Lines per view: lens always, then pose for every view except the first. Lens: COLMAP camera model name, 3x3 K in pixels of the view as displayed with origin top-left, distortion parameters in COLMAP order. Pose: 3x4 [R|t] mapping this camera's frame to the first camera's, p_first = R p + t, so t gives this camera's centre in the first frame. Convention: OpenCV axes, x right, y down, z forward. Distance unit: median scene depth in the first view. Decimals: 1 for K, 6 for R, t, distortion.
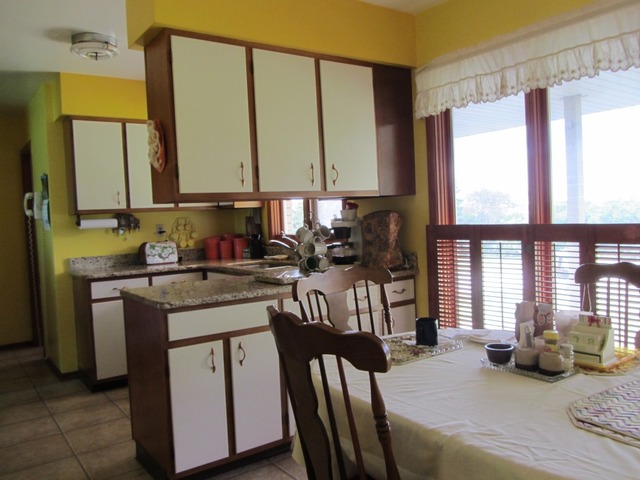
lens RADIAL K [[524.2, 0, 320.0], [0, 524.2, 240.0], [0, 0, 1]] dist [-0.037152, 0.006634]
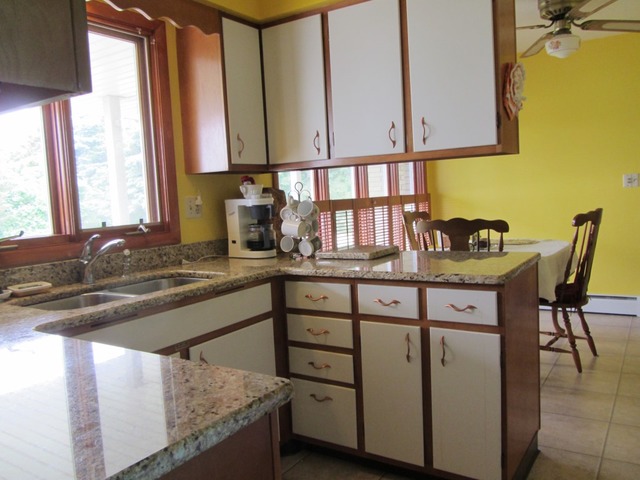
lens RADIAL K [[524.2, 0, 320.0], [0, 524.2, 240.0], [0, 0, 1]] dist [-0.037152, 0.006634]
pose [[-0.310071, -0.026607, 0.950341, -1.055519], [0.116732, 0.990979, 0.065831, -0.022087], [-0.943520, 0.131347, -0.304168, 1.542725]]
